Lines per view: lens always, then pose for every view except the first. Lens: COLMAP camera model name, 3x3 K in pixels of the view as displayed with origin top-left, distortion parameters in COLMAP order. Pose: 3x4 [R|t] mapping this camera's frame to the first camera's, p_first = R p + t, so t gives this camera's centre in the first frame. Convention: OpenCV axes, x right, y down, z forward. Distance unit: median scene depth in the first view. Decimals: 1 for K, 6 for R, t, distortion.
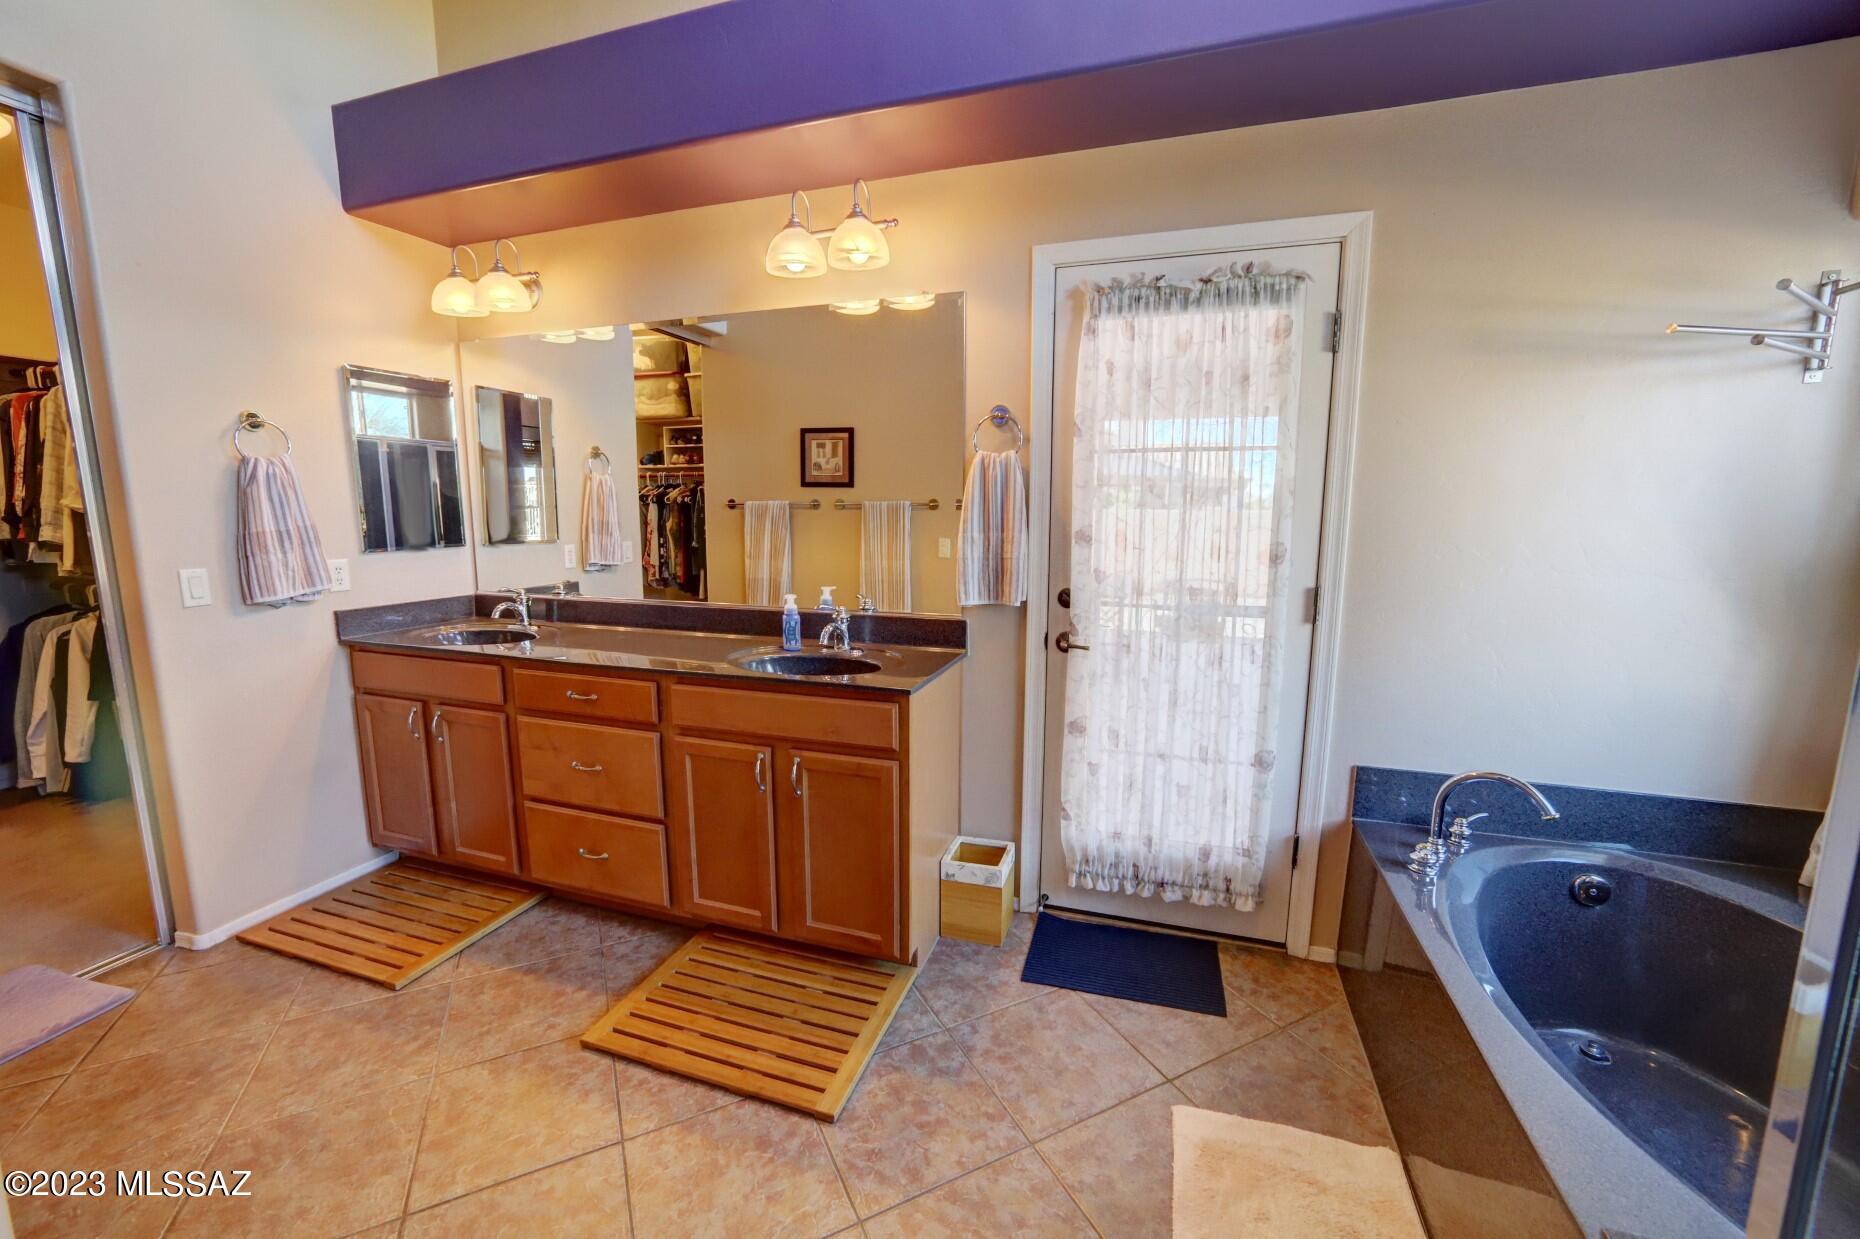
lens RADIAL K [[739.6, 0, 924.2], [0, 739.6, 611.6], [0, 0, 1]] dist [-0.035075, 0.013727]
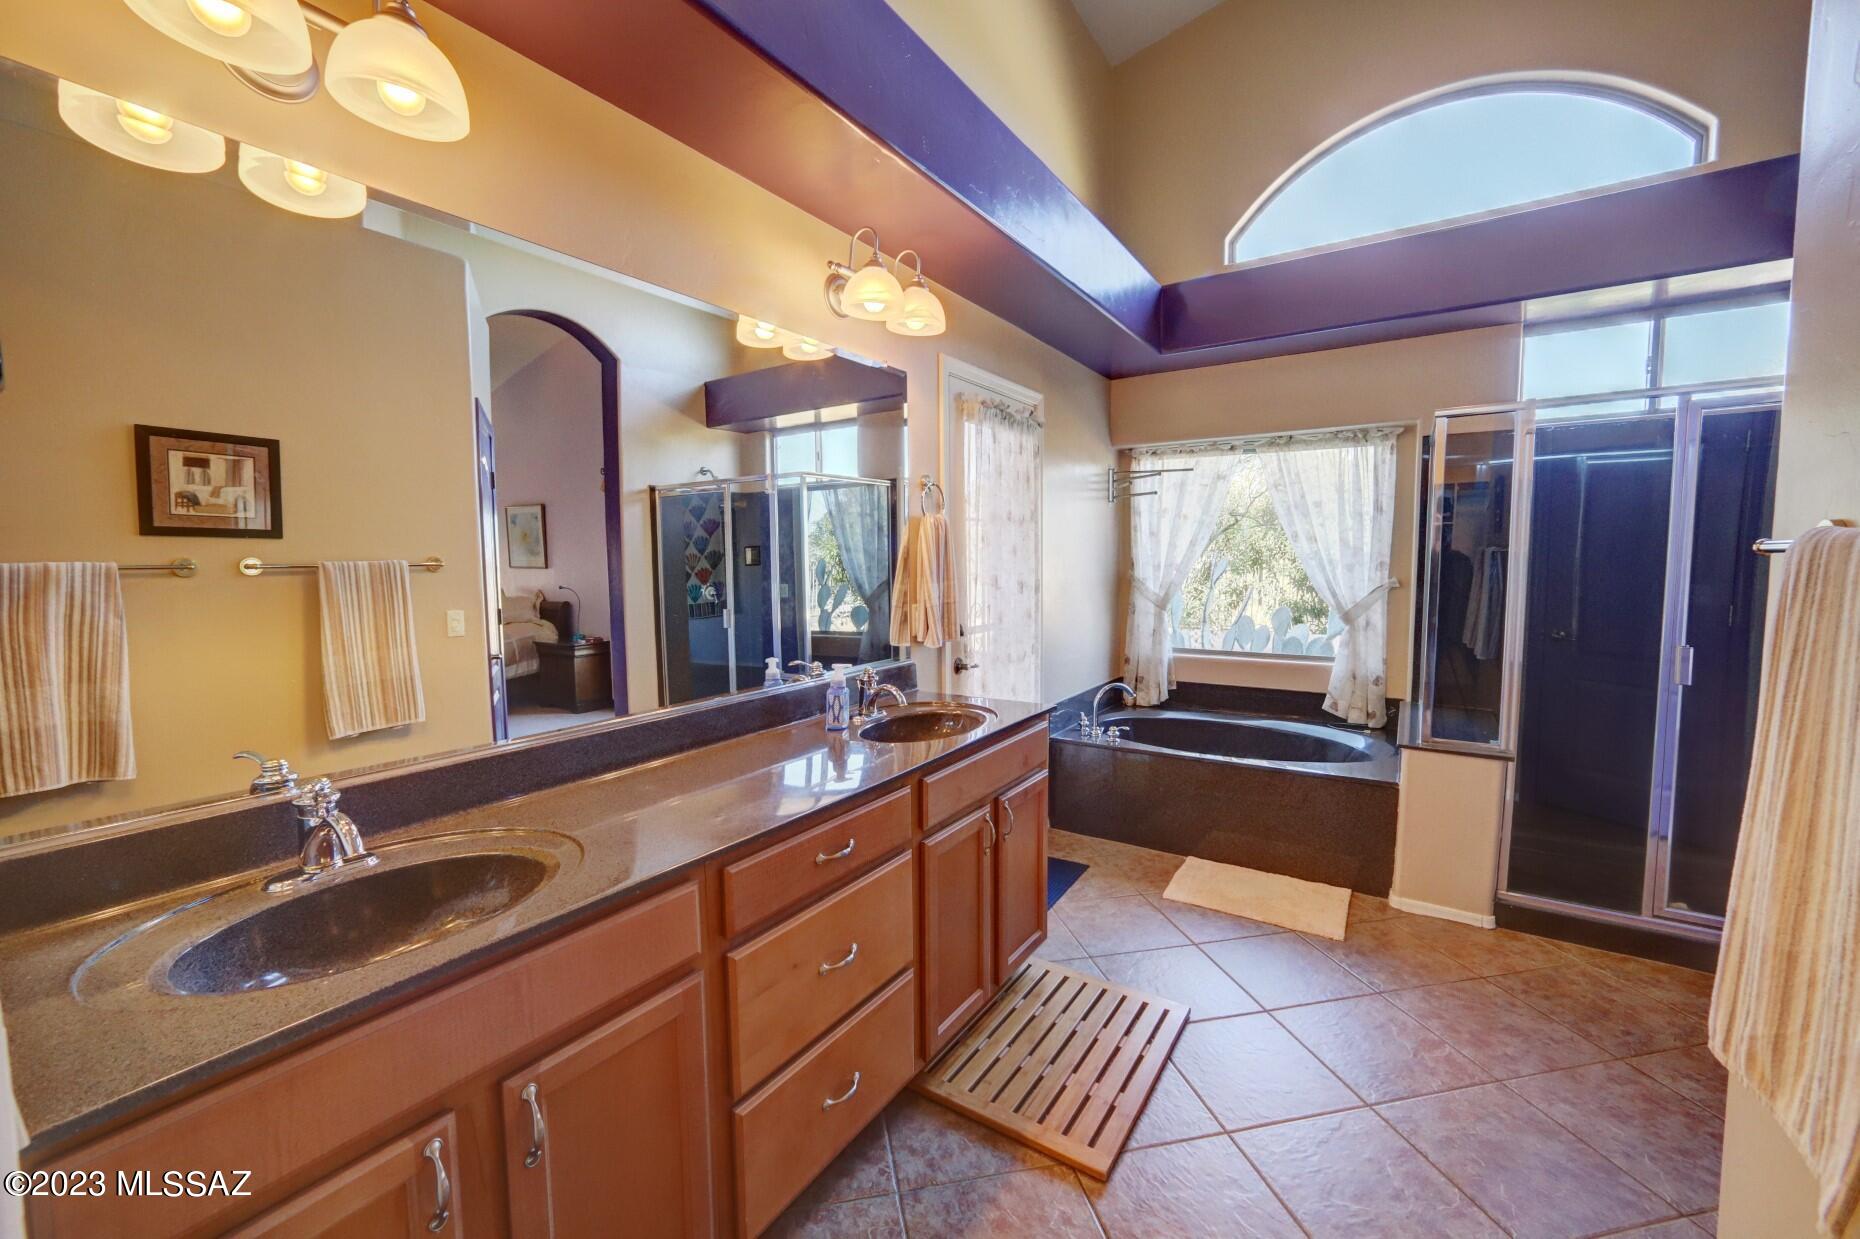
lens RADIAL K [[739.6, 0, 924.2], [0, 739.6, 611.6], [0, 0, 1]] dist [-0.035075, 0.013727]
pose [[0.260274, -0.074784, 0.962634, -0.535182], [0.148904, 0.988177, 0.036509, -0.055626], [-0.953984, 0.133838, 0.268333, 0.361351]]
